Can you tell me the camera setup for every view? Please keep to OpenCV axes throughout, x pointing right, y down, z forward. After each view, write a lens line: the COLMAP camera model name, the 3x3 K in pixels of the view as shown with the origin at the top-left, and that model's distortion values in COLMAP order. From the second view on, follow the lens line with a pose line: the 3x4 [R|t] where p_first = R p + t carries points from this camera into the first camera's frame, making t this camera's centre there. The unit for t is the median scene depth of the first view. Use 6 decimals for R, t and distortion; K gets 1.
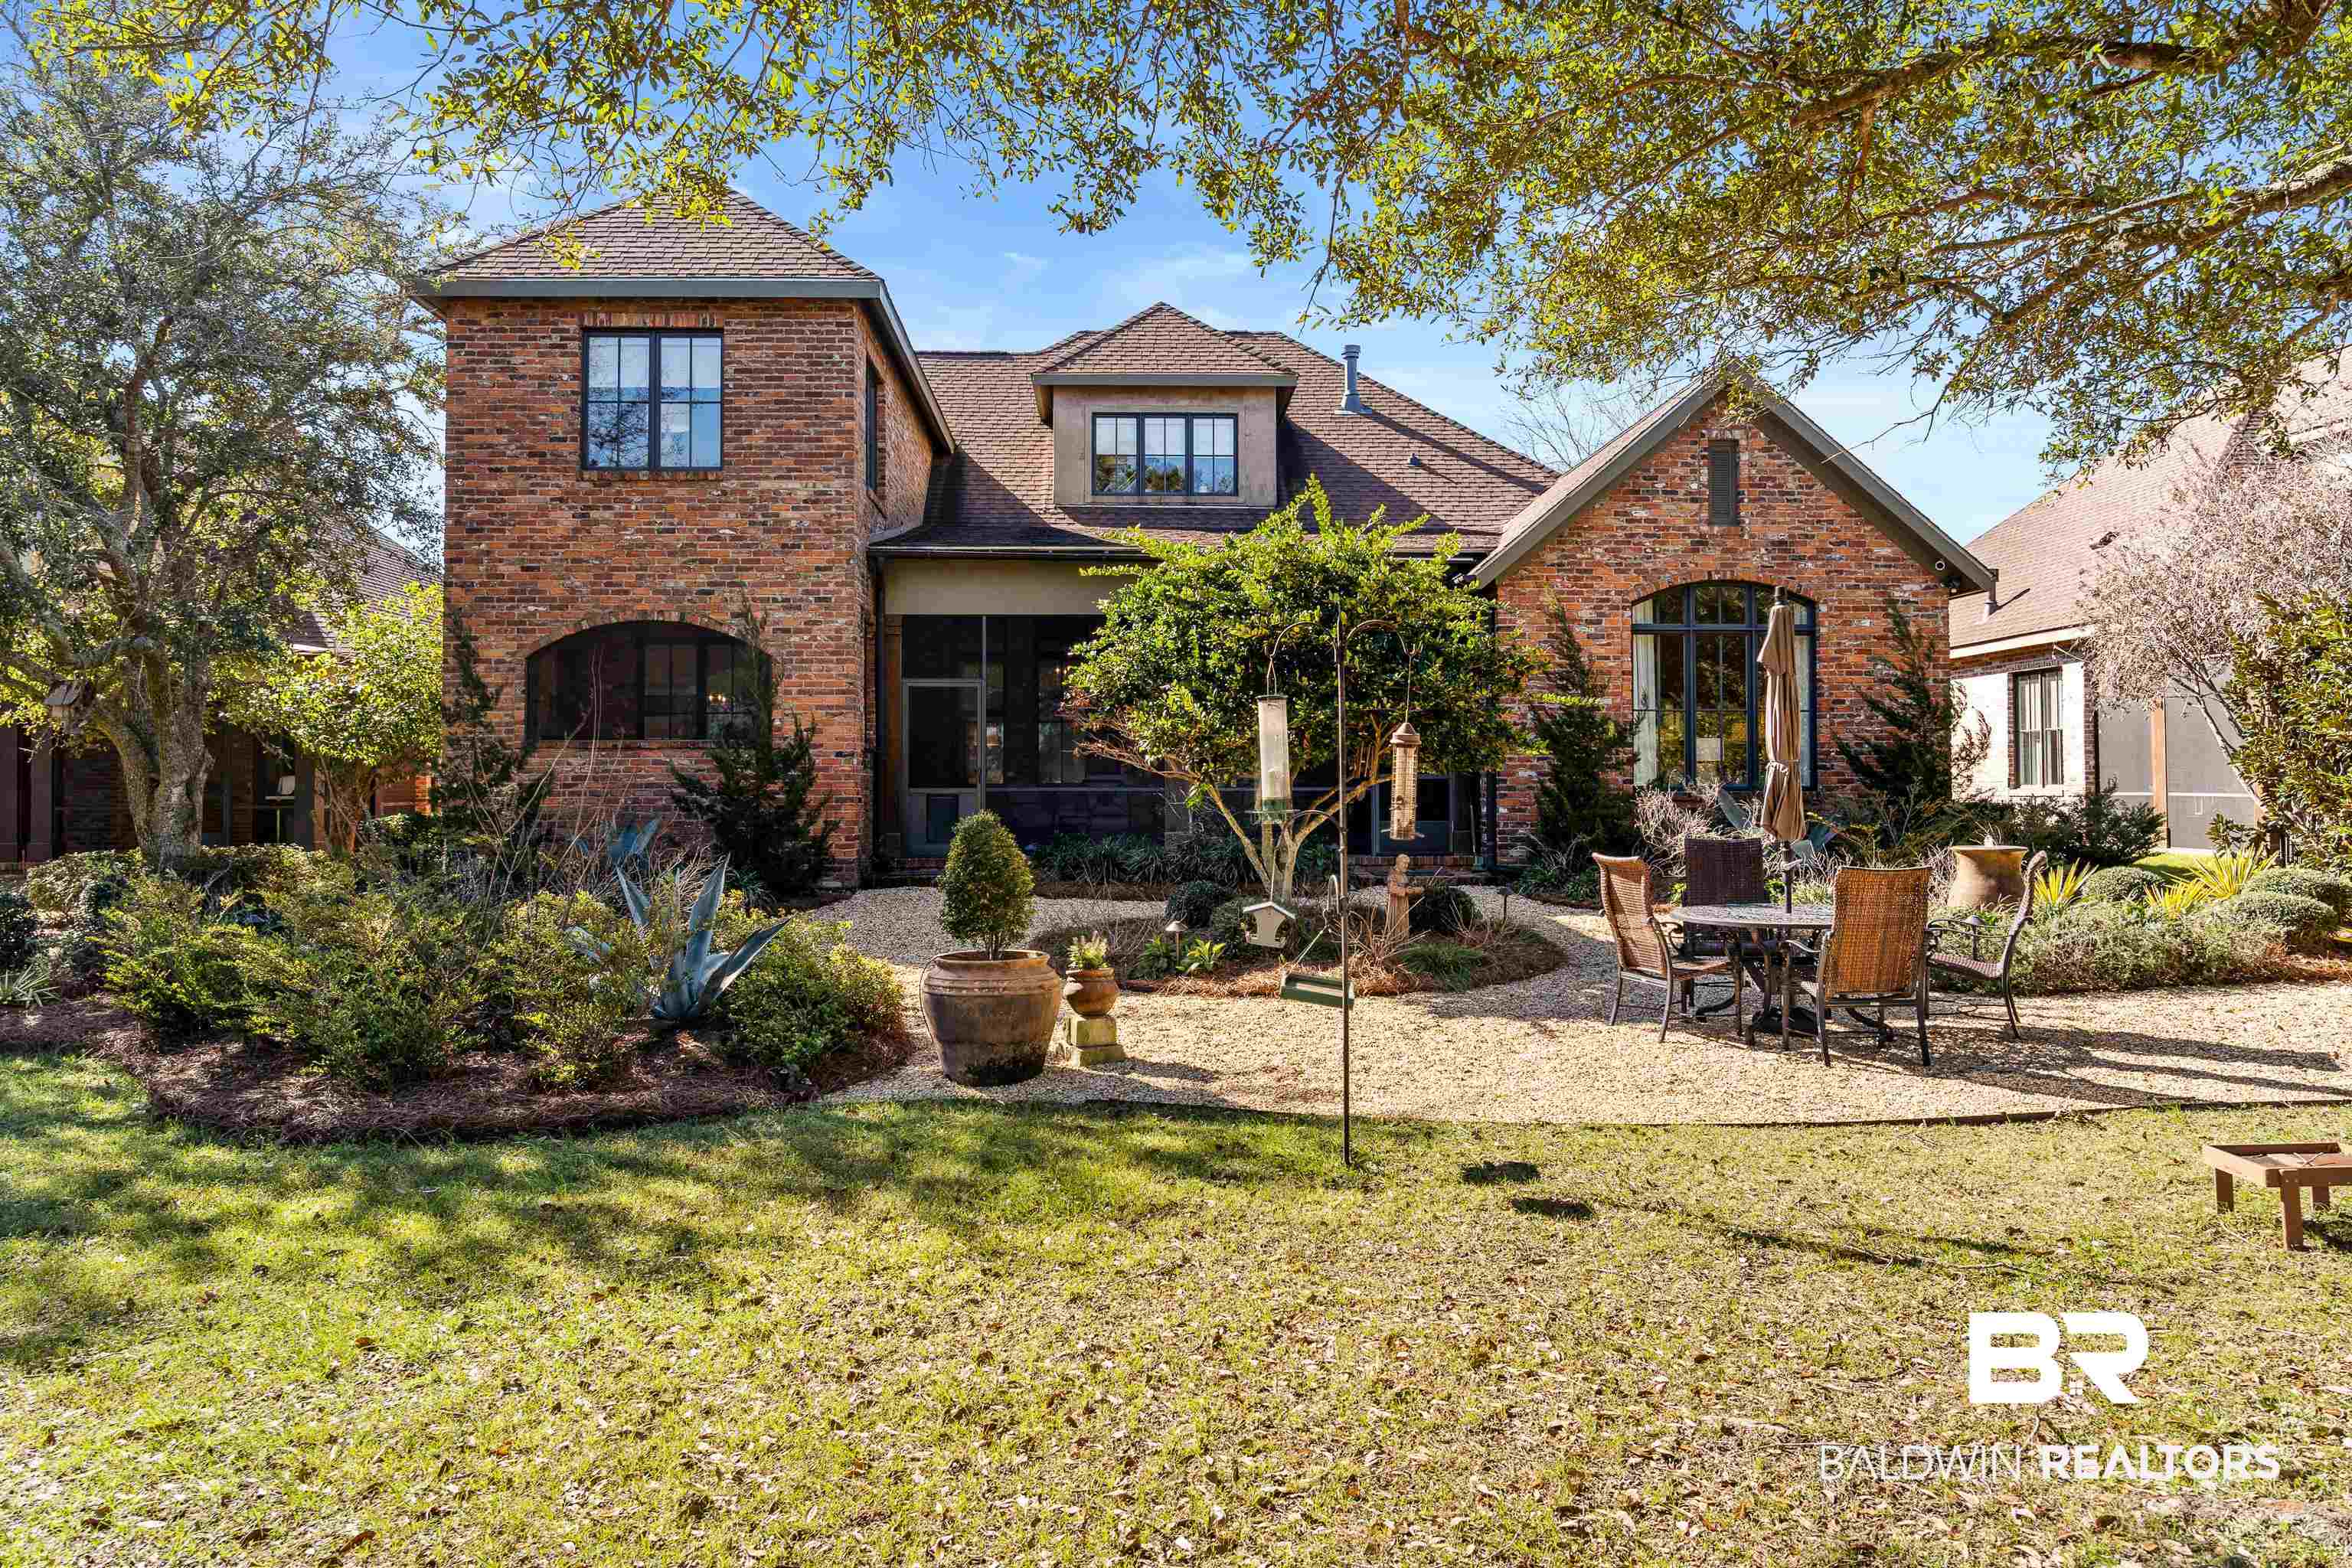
lens RADIAL K [[1668.6, 0, 1178.2], [0, 1668.6, 776.9], [0, 0, 1]] dist [-0.005347, 0.001341]
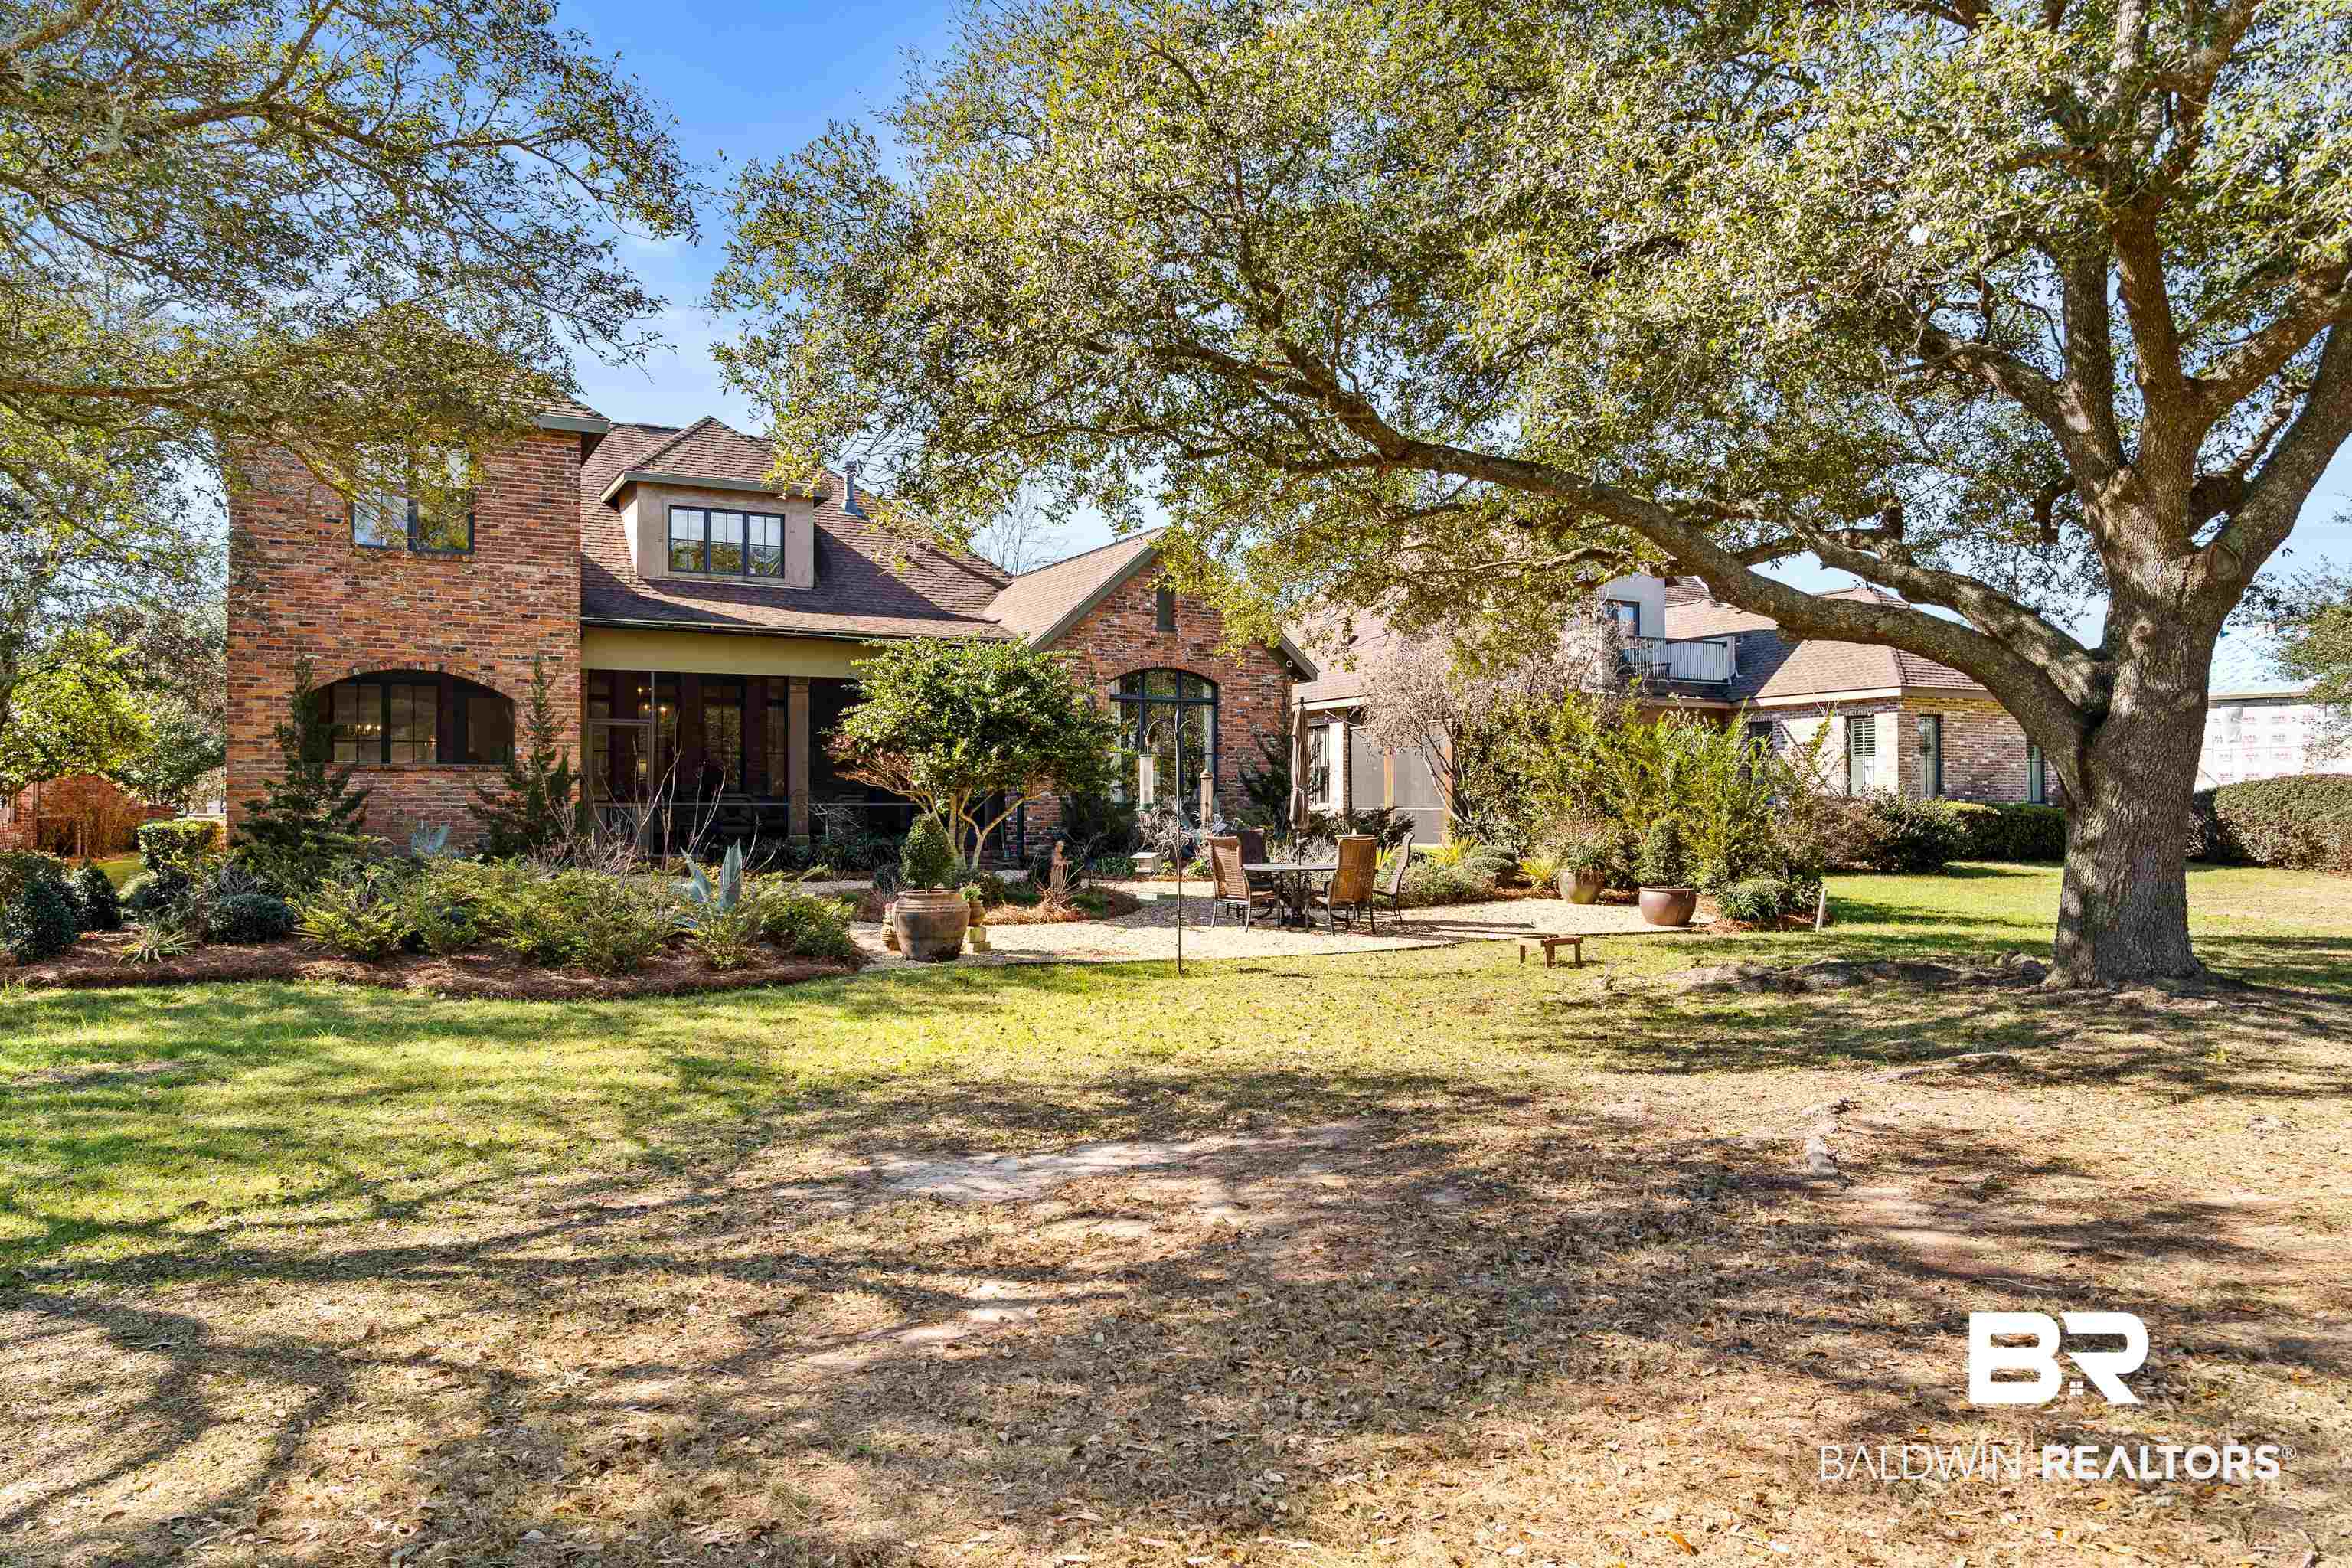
lens RADIAL K [[1668.6, 0, 1174.7], [0, 1668.6, 791.2], [0, 0, 1]] dist [-0.005347, 0.001341]
pose [[0.893746, 0.004628, 0.448549, -0.348355], [-0.002309, 0.999981, -0.005717, 0.003875], [-0.448567, 0.004073, 0.893740, -0.368112]]
